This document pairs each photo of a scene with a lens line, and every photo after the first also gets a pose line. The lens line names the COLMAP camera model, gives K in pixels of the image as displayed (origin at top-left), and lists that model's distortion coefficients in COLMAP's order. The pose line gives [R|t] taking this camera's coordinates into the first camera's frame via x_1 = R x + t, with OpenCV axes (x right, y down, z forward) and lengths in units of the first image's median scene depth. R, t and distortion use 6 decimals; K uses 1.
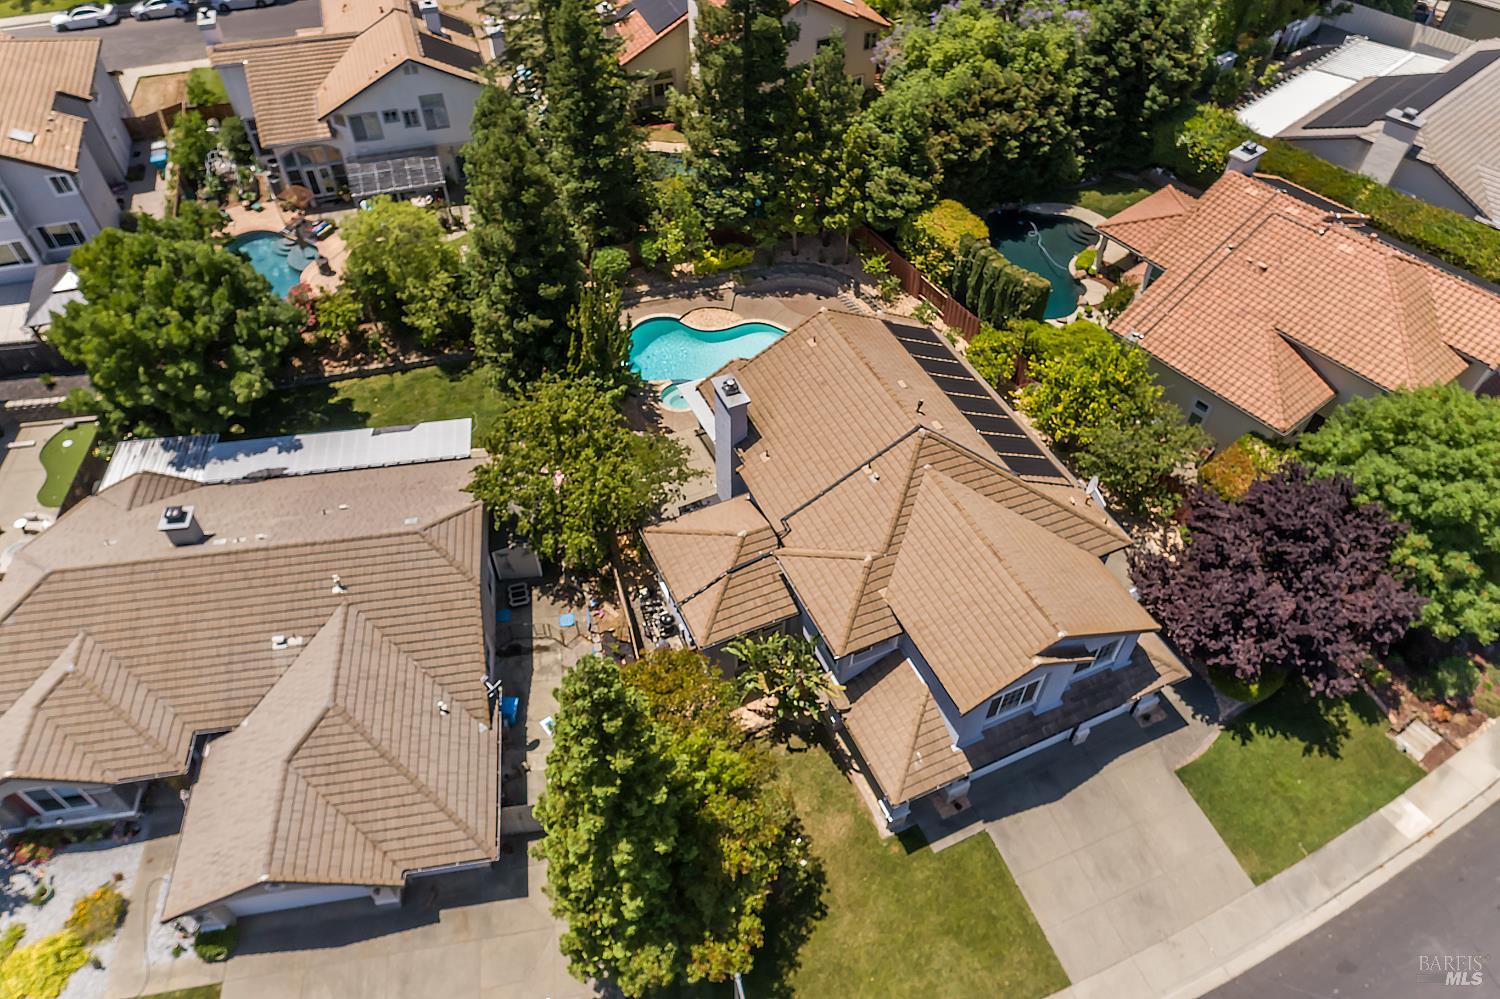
lens RADIAL K [[1007.0, 0, 746.9], [0, 1007.0, 506.8], [0, 0, 1]] dist [0.021384, 0.024867]
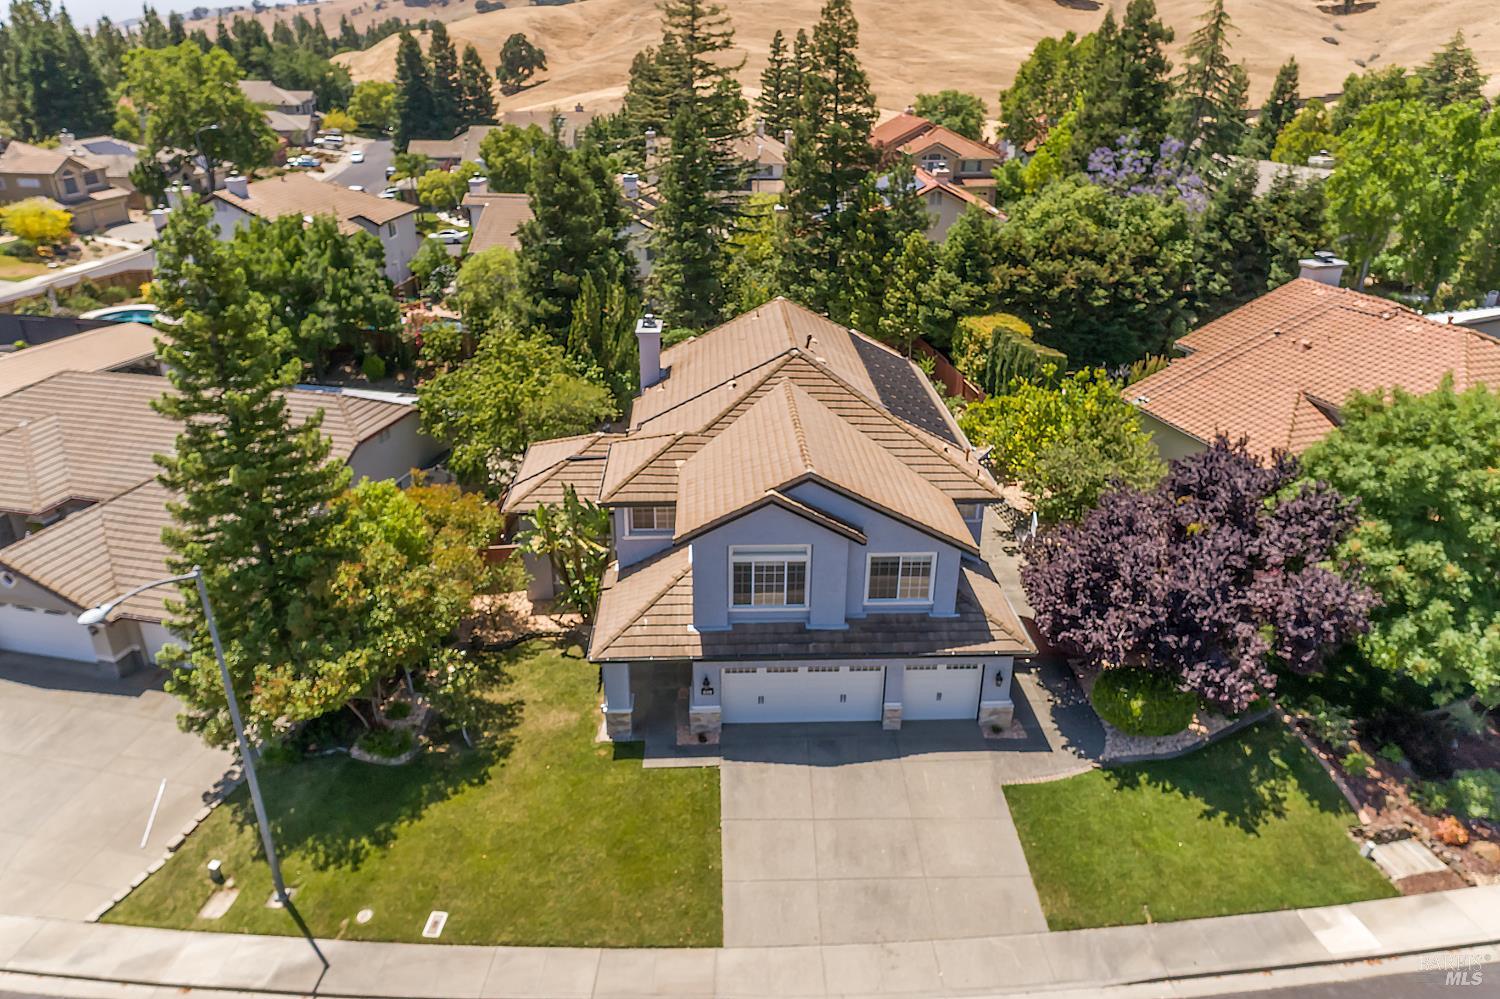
lens RADIAL K [[990.1, 0, 732.0], [0, 990.1, 498.5], [0, 0, 1]] dist [0.028833, -0.002289]
pose [[0.926265, 0.158481, -0.341930, 0.367407], [-0.277628, 0.900497, -0.334704, 0.299495], [0.254863, 0.404955, 0.878098, 0.186403]]
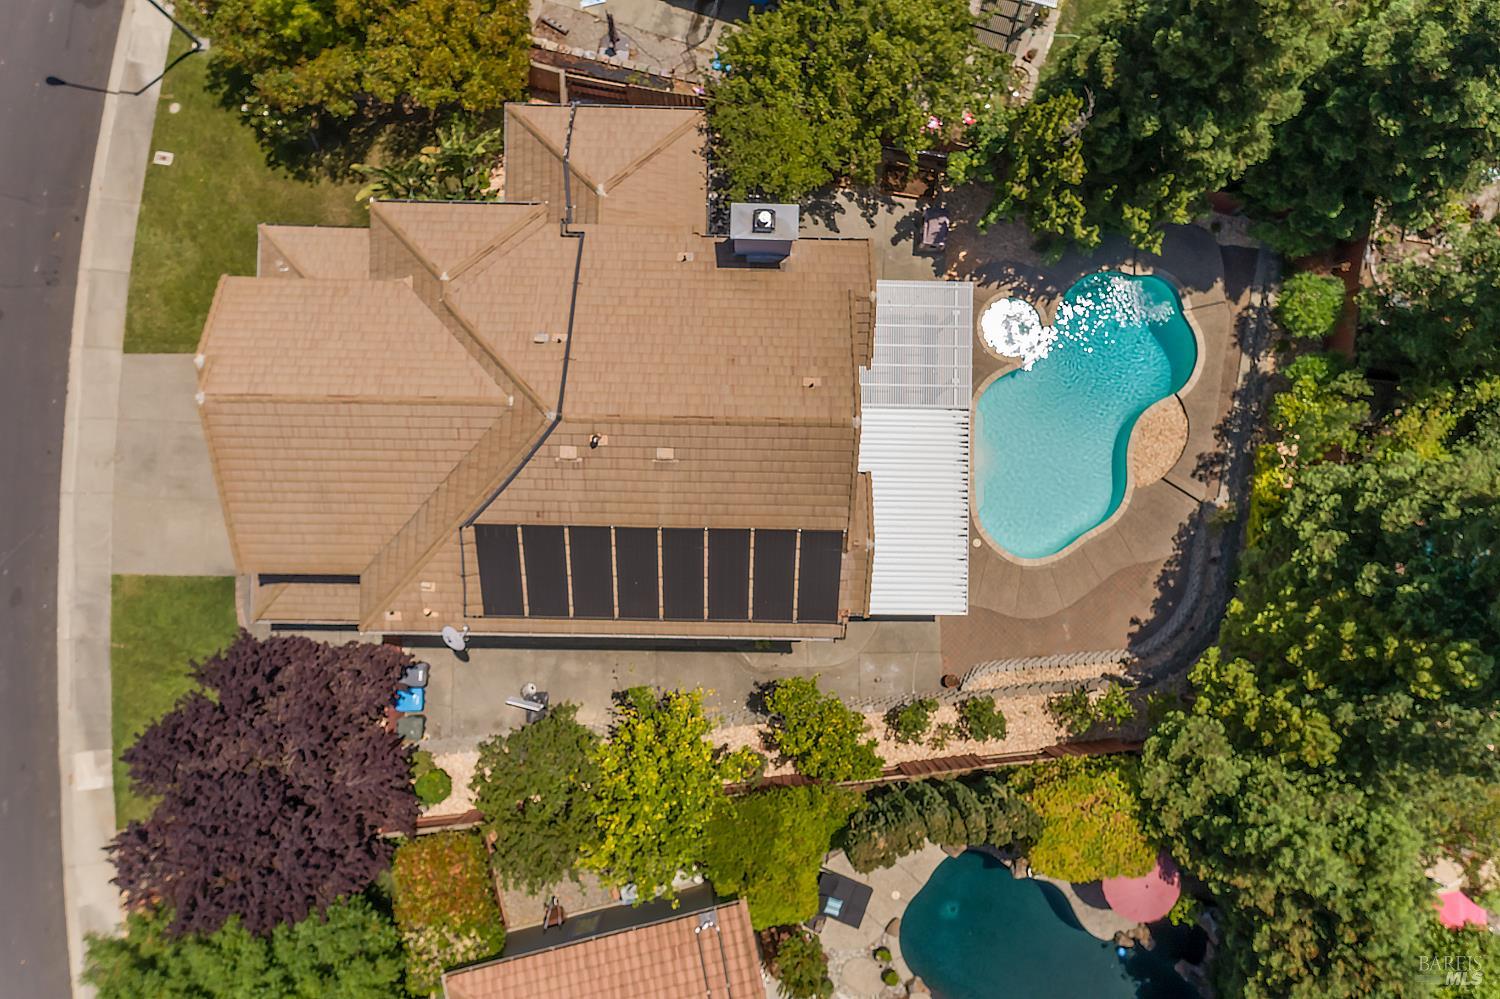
lens RADIAL K [[1007.0, 0, 746.9], [0, 1007.0, 506.8], [0, 0, 1]] dist [0.021384, 0.024867]
pose [[-0.430779, 0.902055, -0.026946, 0.152626], [-0.684672, -0.307224, 0.660937, -0.520353], [0.587923, 0.303167, 0.749958, 0.454635]]
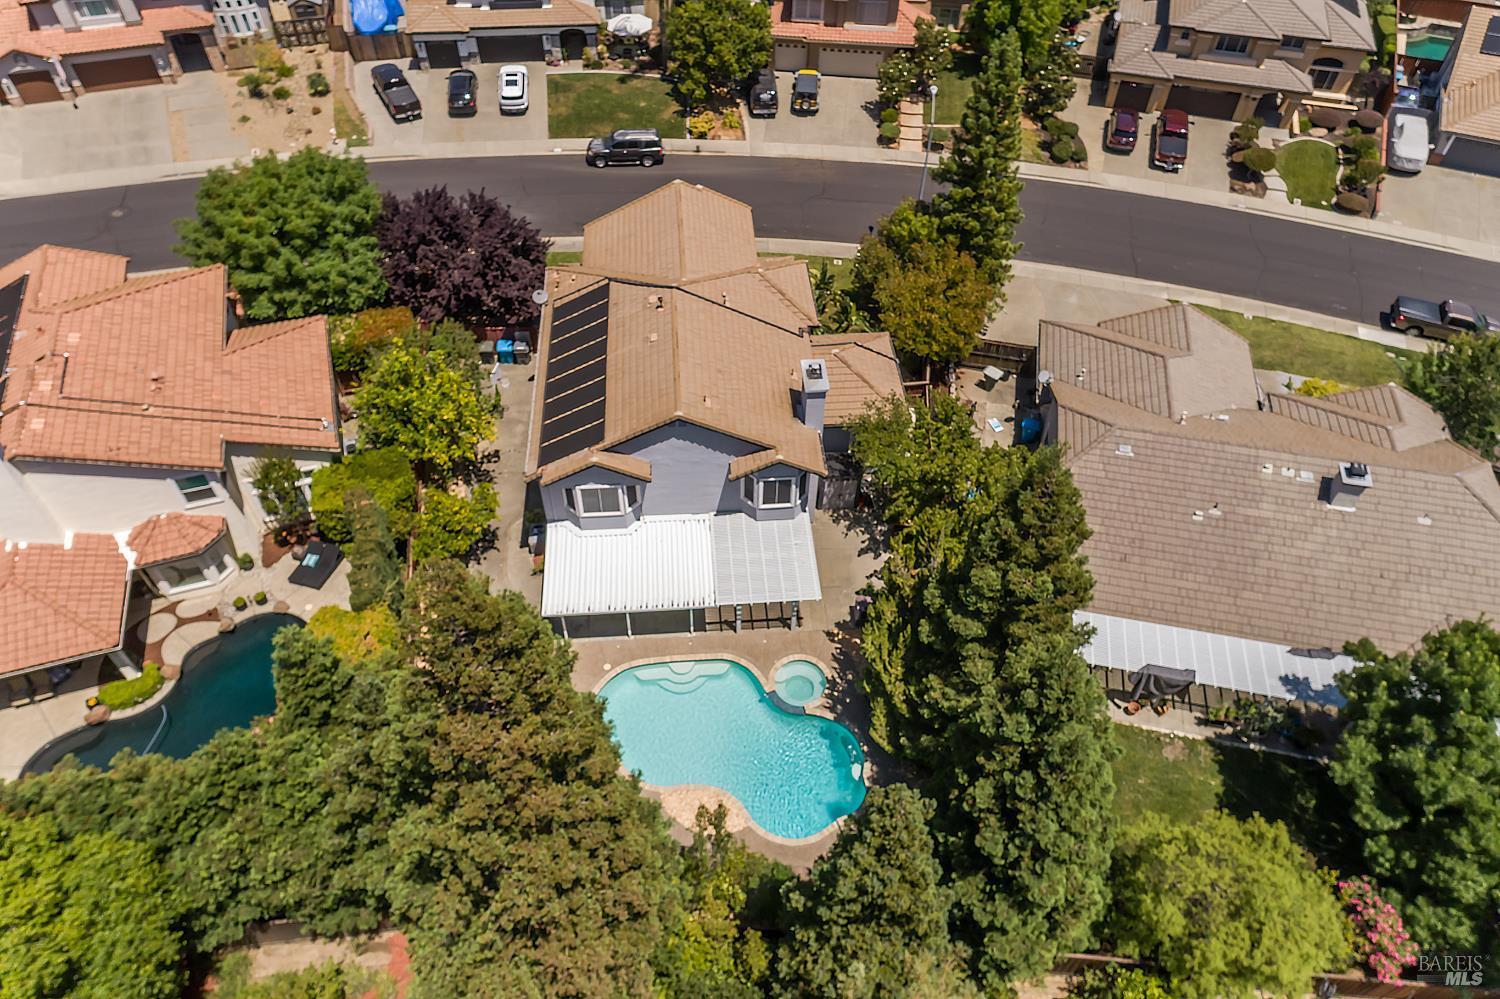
lens RADIAL K [[1007.0, 0, 746.9], [0, 1007.0, 506.8], [0, 0, 1]] dist [0.021384, 0.024867]
pose [[-0.937123, -0.272617, 0.217901, -0.177260], [0.247015, -0.077041, 0.965944, -0.935516], [-0.246546, 0.959033, 0.139537, 0.848857]]
